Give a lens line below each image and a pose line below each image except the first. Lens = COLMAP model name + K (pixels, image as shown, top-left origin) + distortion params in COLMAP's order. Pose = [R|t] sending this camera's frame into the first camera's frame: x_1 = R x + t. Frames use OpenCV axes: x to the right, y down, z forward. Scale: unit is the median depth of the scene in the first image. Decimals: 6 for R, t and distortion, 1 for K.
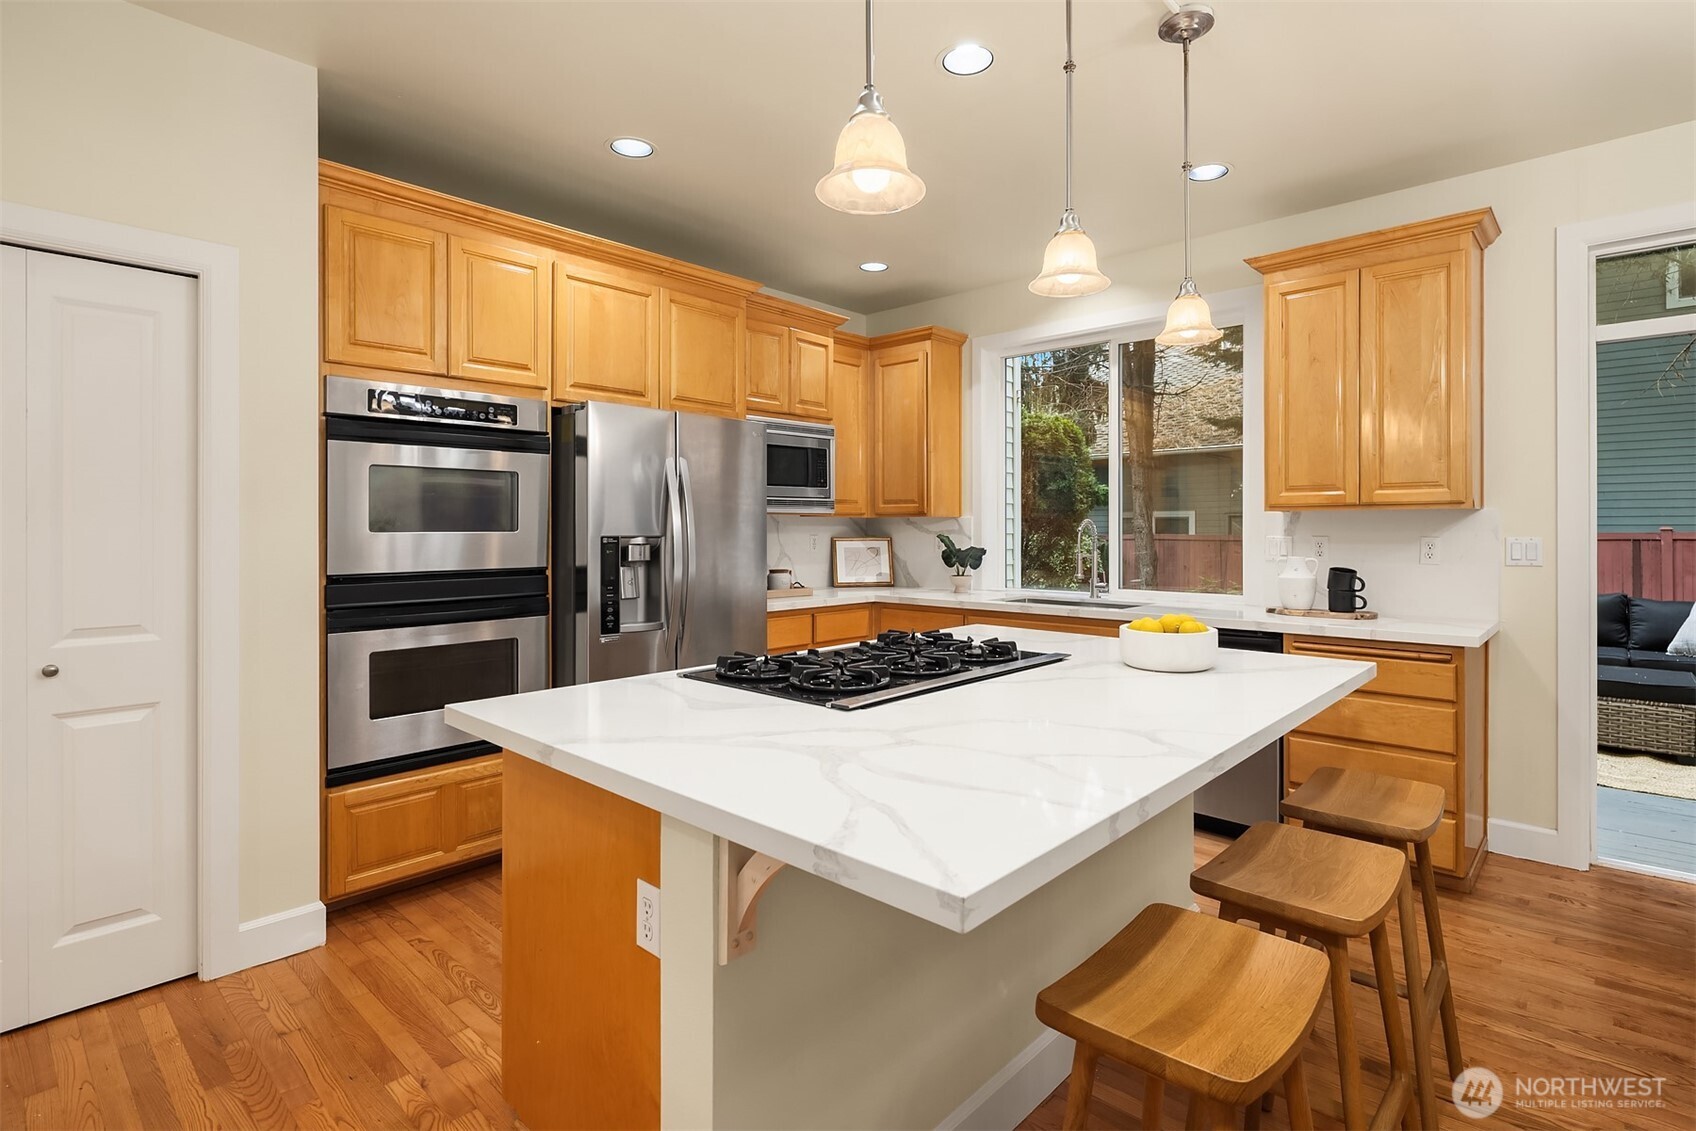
lens RADIAL K [[826.5, 0, 852.7], [0, 826.5, 541.1], [0, 0, 1]] dist [0.001189, -0.000097]
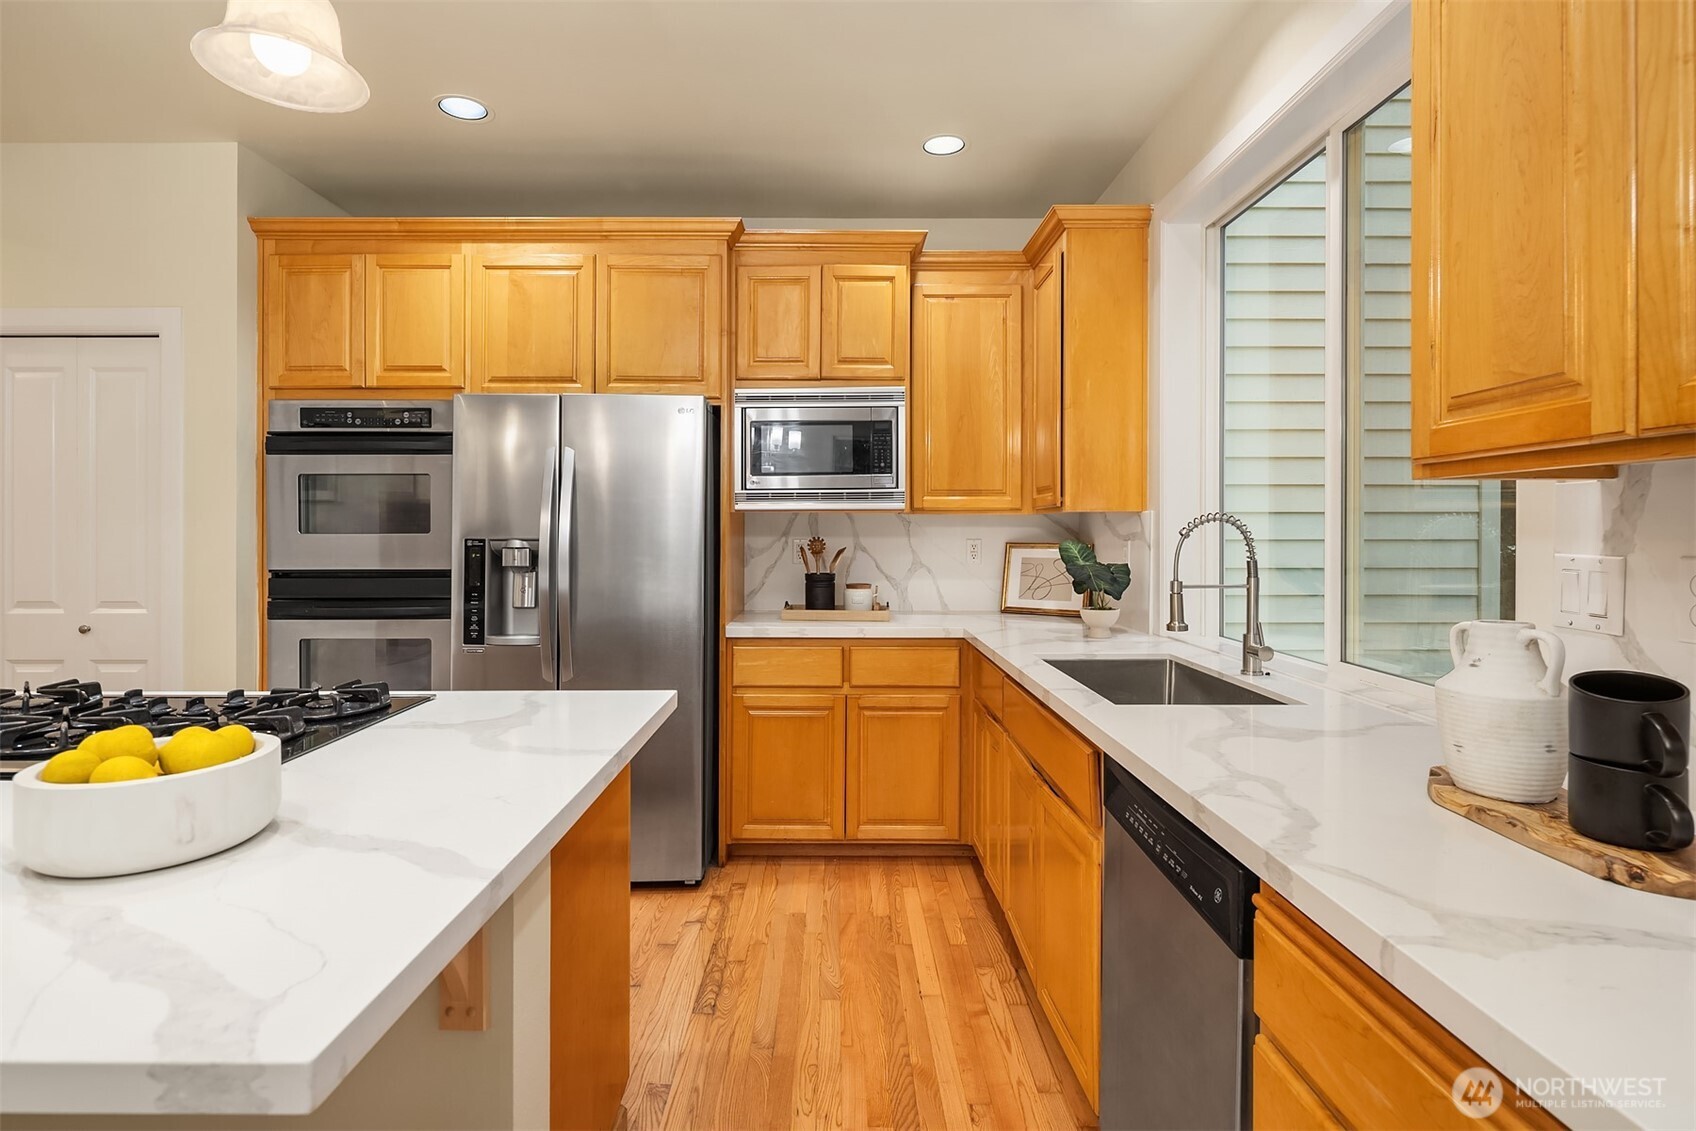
lens RADIAL K [[833.1, 0, 828.8], [0, 833.1, 535.5], [0, 0, 1]] dist [0.003061, 0.000178]
pose [[0.676216, 0.004632, -0.736689, 0.646202], [-0.012510, 0.999908, -0.005196, -0.009201], [0.736597, 0.012730, 0.676212, 0.650606]]
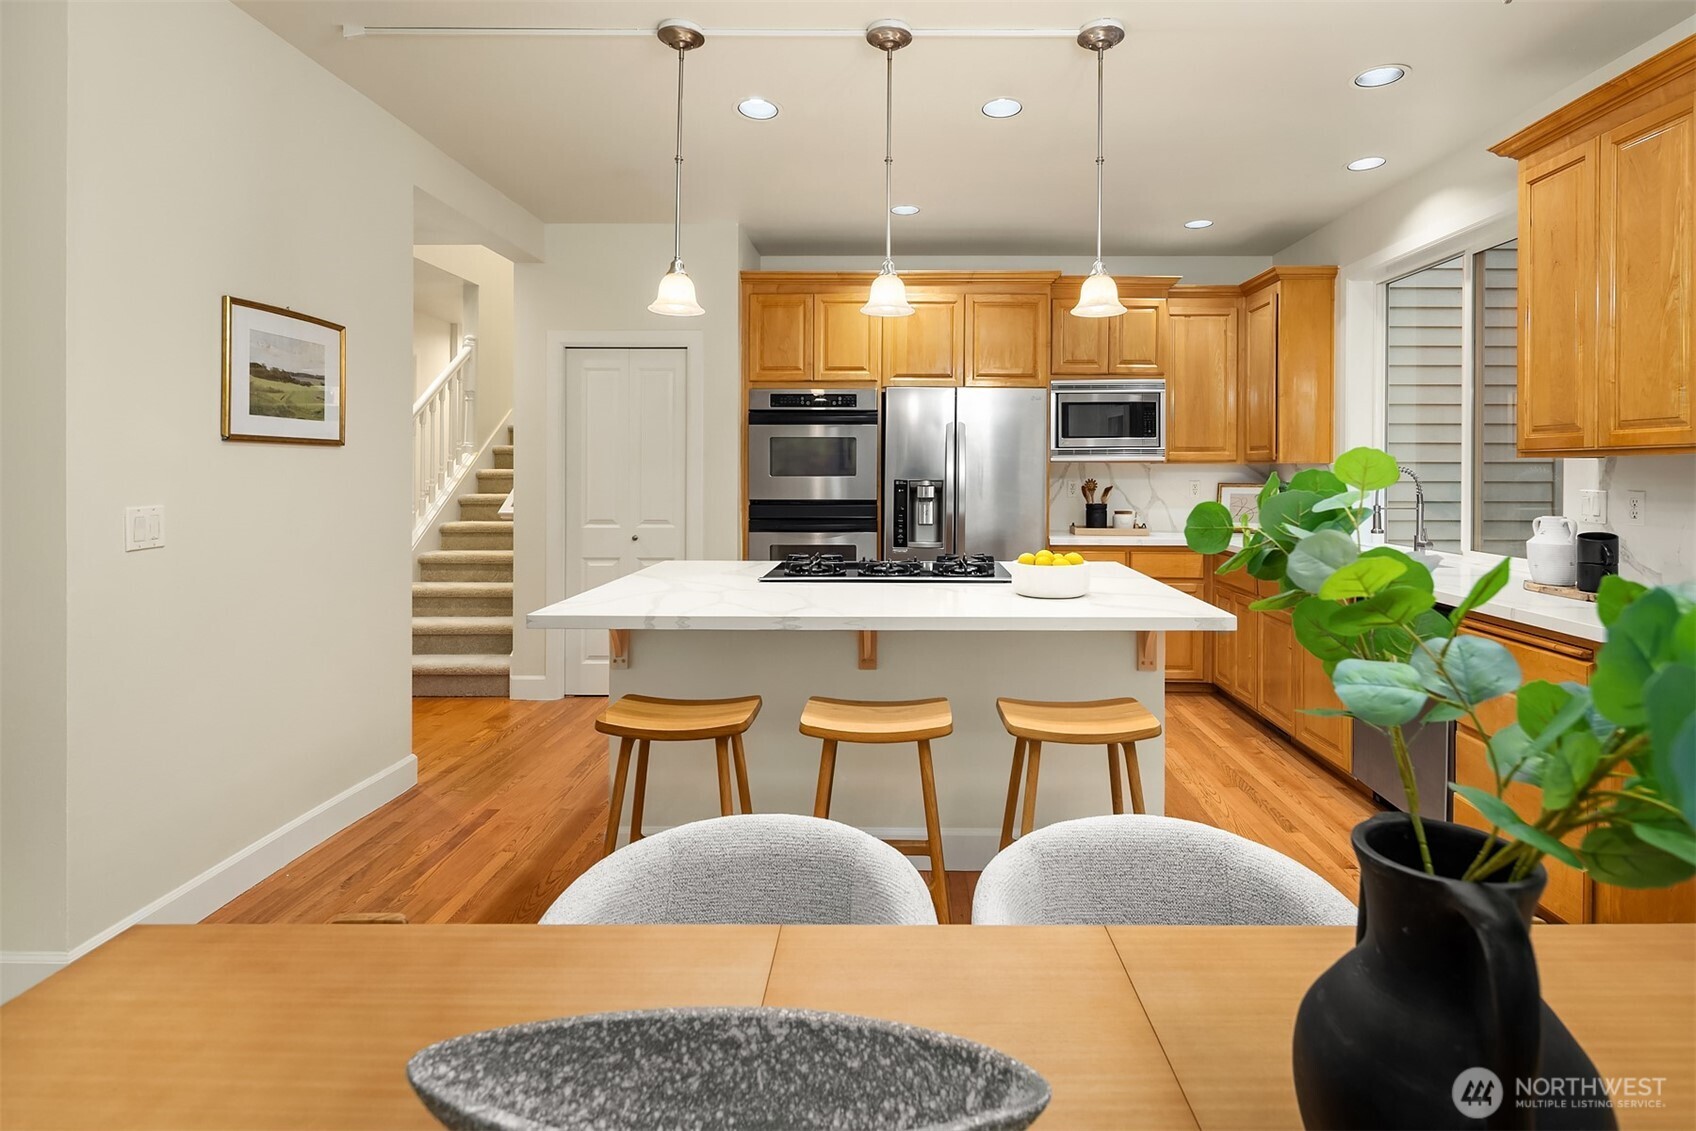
lens RADIAL K [[838.9, 0, 880.3], [0, 838.9, 472.2], [0, 0, 1]] dist [-0.000265, -0.000114]
pose [[0.660717, 0.004219, -0.750623, 0.768719], [-0.014686, 0.999865, -0.007307, -0.007748], [0.750491, 0.015851, 0.660690, 0.004563]]
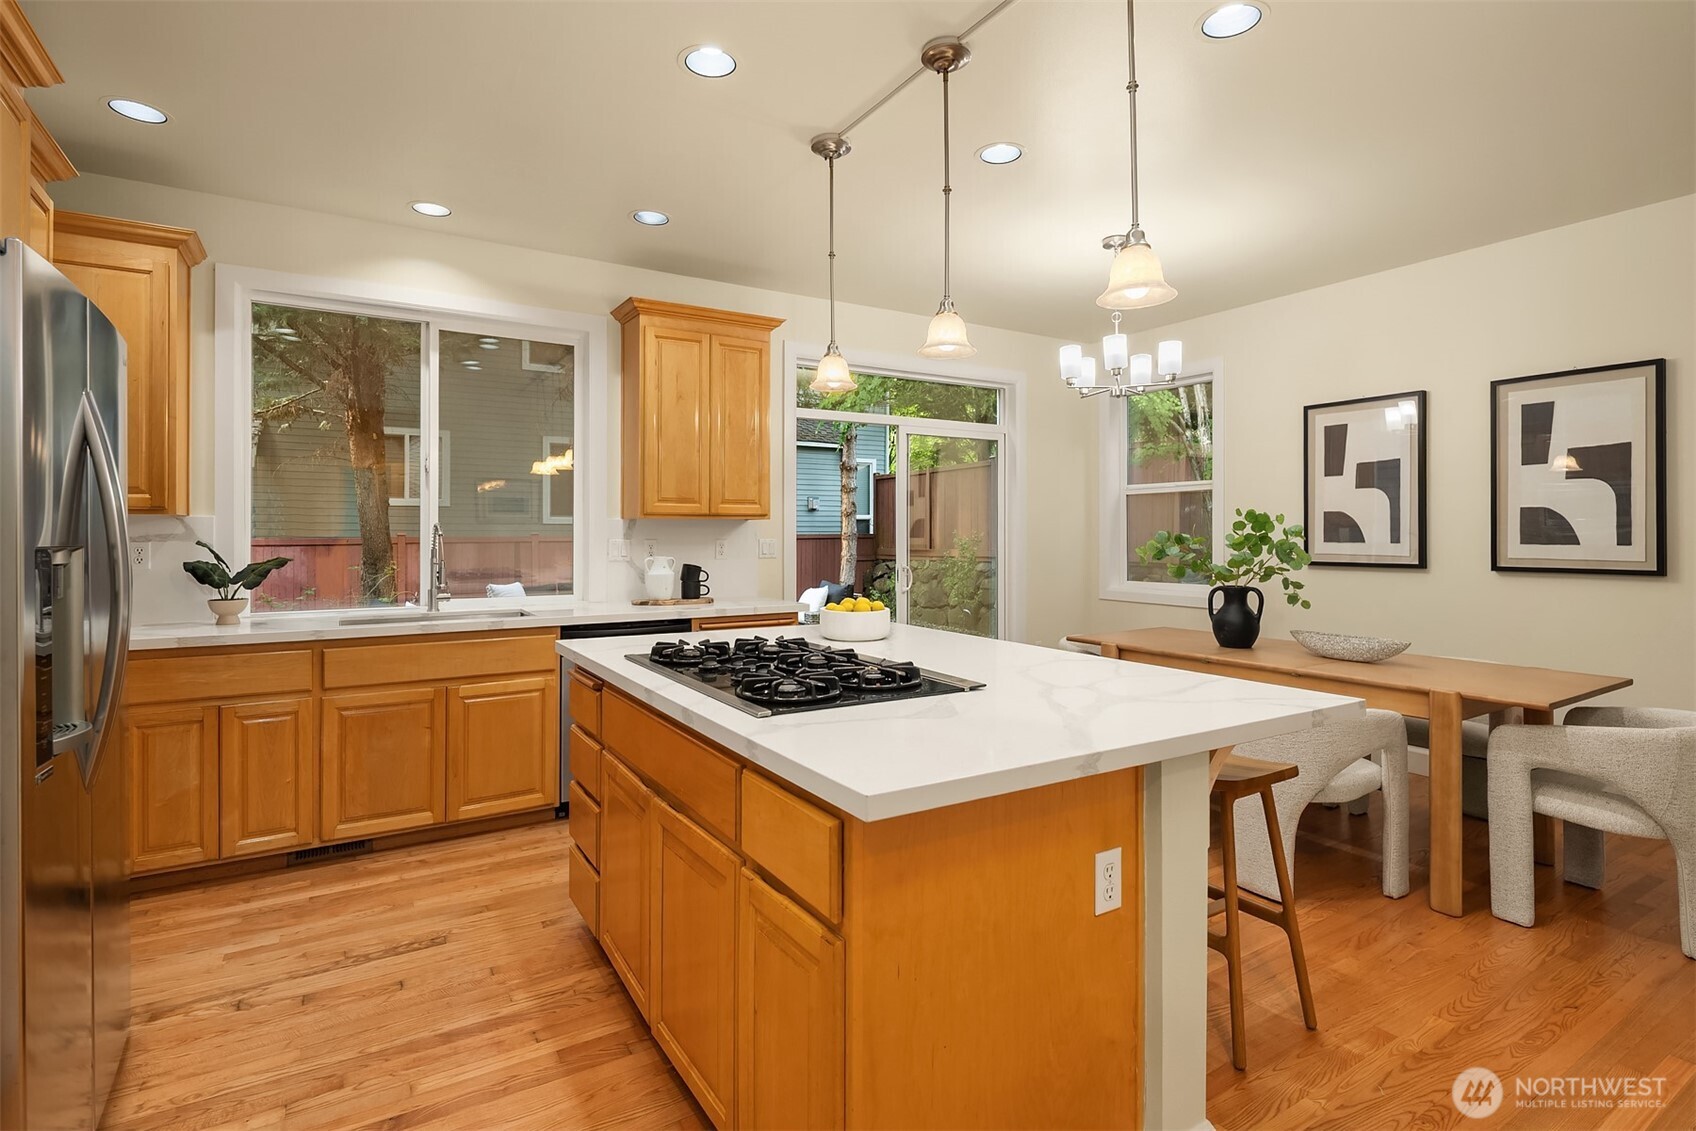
lens RADIAL K [[815.7, 0, 859.9], [0, 815.7, 557.3], [0, 0, 1]] dist [0.000563, -0.000339]
pose [[0.254036, -0.023966, 0.966898, -0.586196], [0.015789, 0.999663, 0.020630, -0.000099], [-0.967066, 0.010025, 0.254329, 0.447436]]
